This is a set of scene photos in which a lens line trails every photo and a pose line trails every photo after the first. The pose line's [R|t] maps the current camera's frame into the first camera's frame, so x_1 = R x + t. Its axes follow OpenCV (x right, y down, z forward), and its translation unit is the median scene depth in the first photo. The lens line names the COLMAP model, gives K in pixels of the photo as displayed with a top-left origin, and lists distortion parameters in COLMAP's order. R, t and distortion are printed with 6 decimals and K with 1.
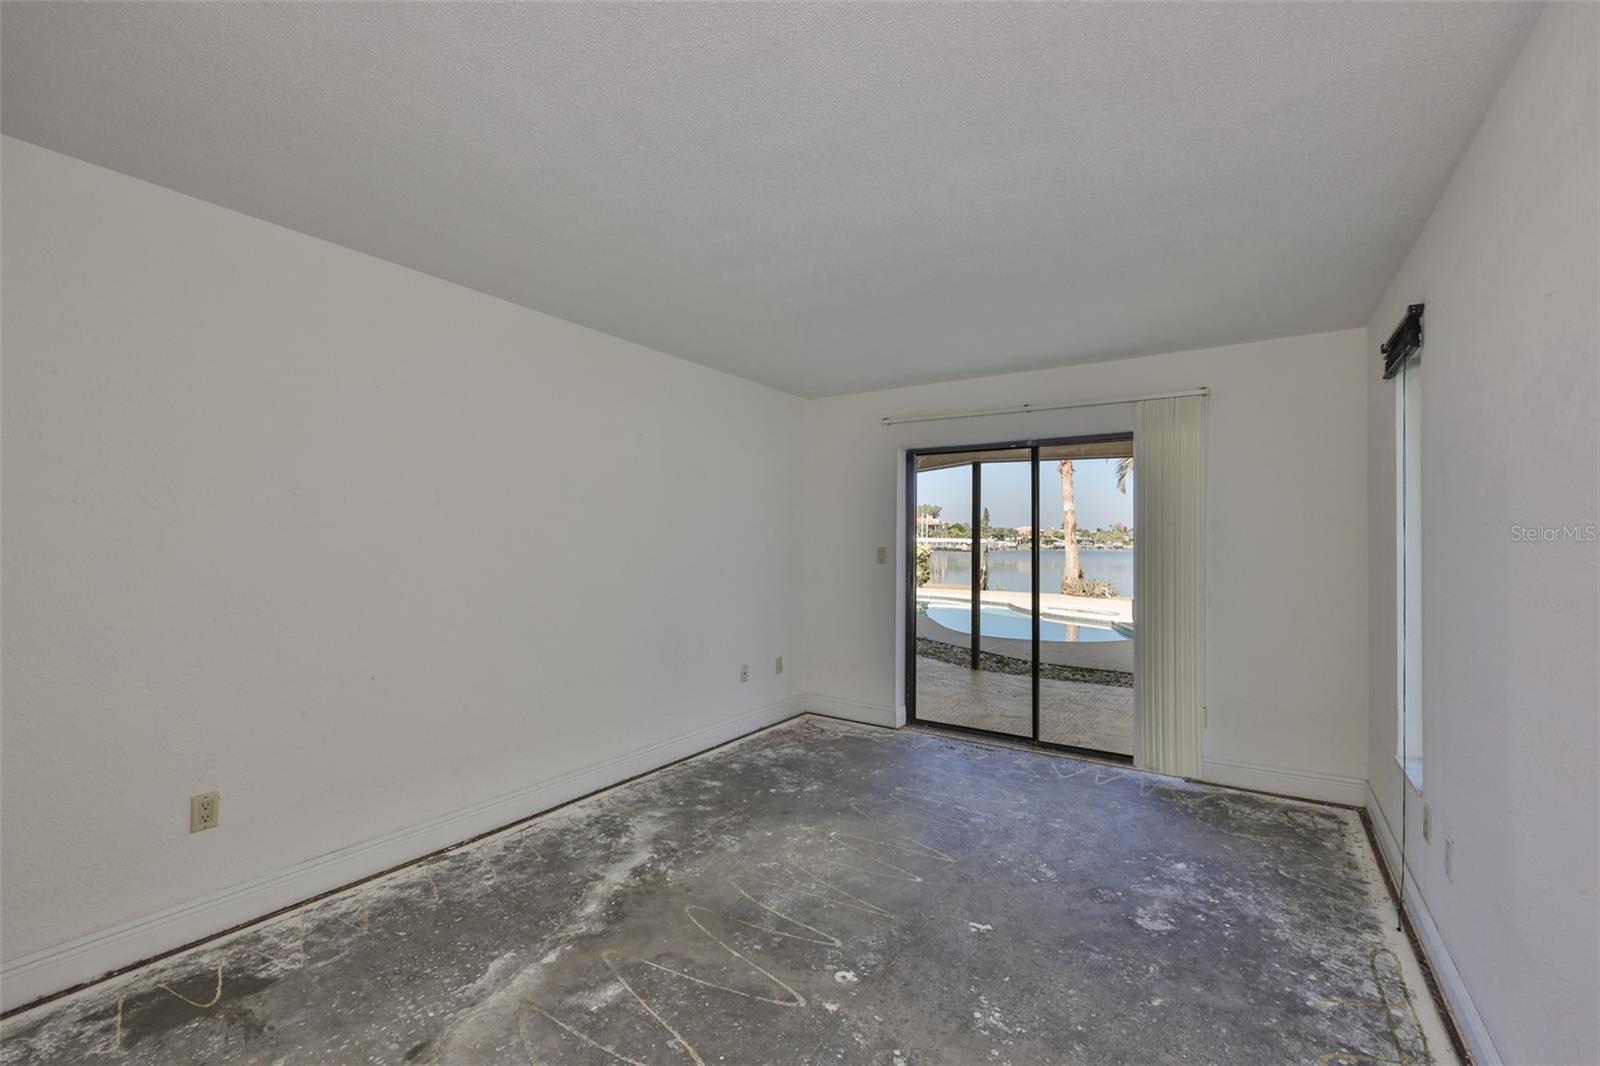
lens RADIAL K [[671.8, 0, 810.6], [0, 671.8, 533.8], [0, 0, 1]] dist [-0.008740, 0.001272]
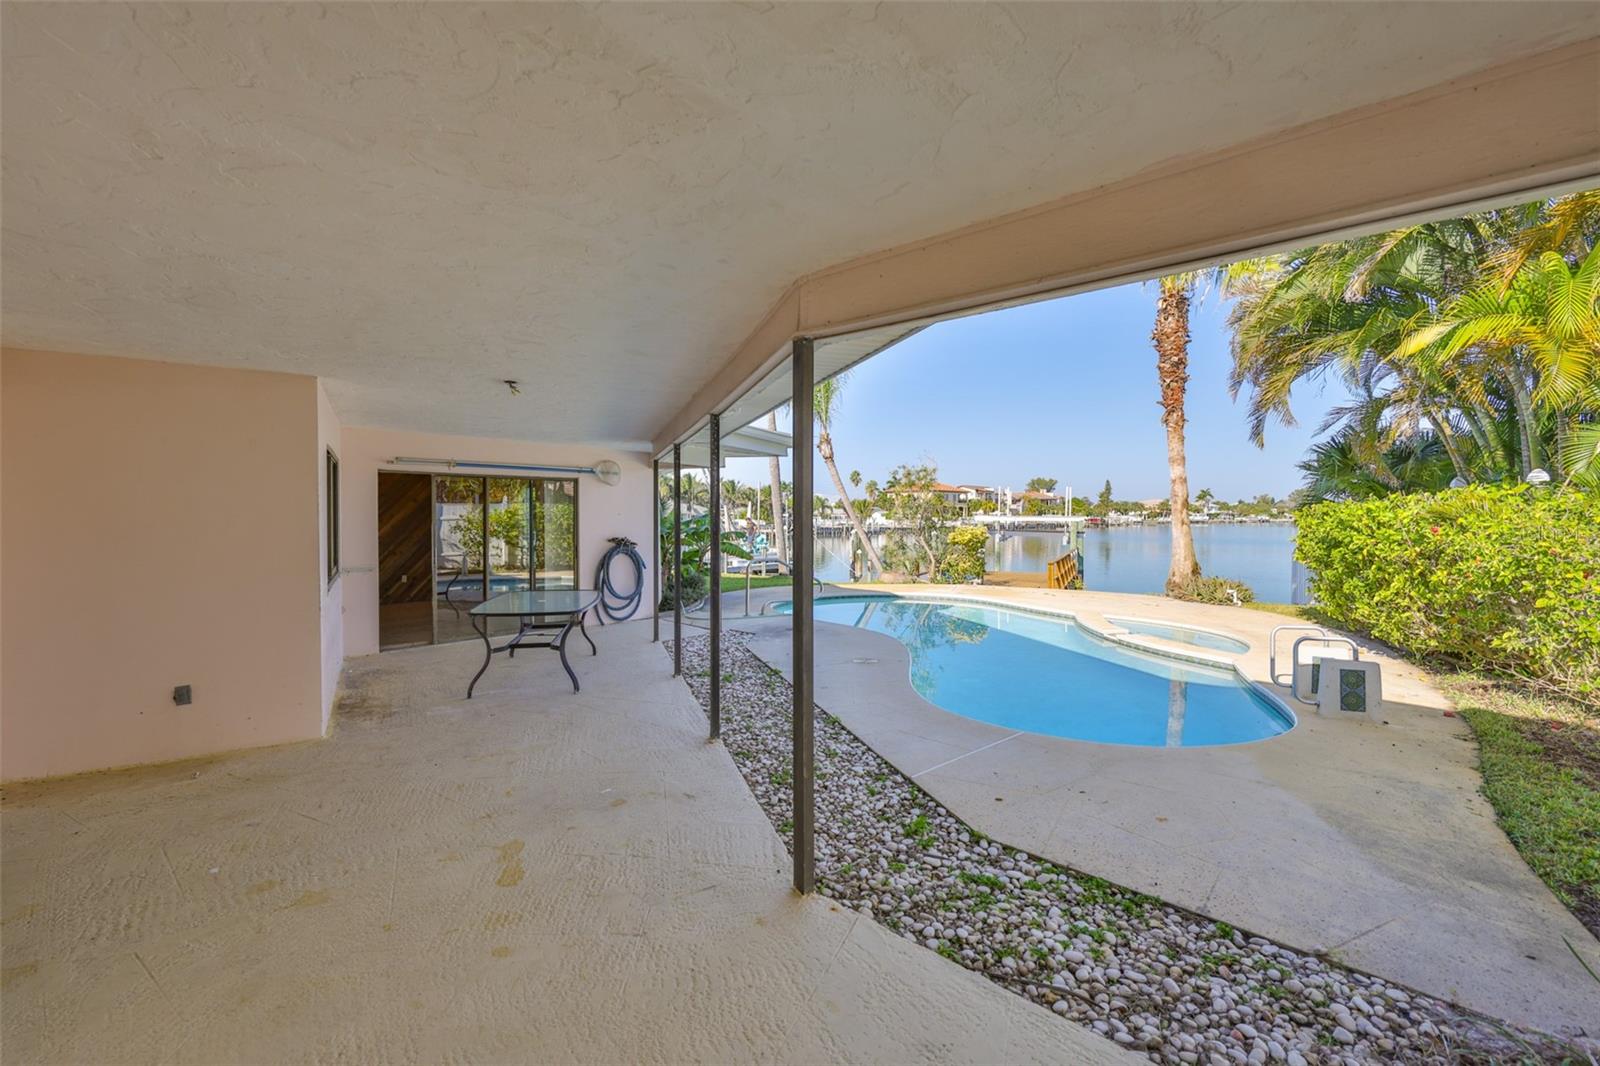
lens RADIAL K [[671.8, 0, 794.5], [0, 671.8, 532.2], [0, 0, 1]] dist [-0.008740, 0.001272]
pose [[0.983403, -0.004011, -0.181392, 0.120271], [0.009937, 0.999446, 0.031773, -0.004768], [0.181164, -0.033049, 0.982897, 0.242685]]
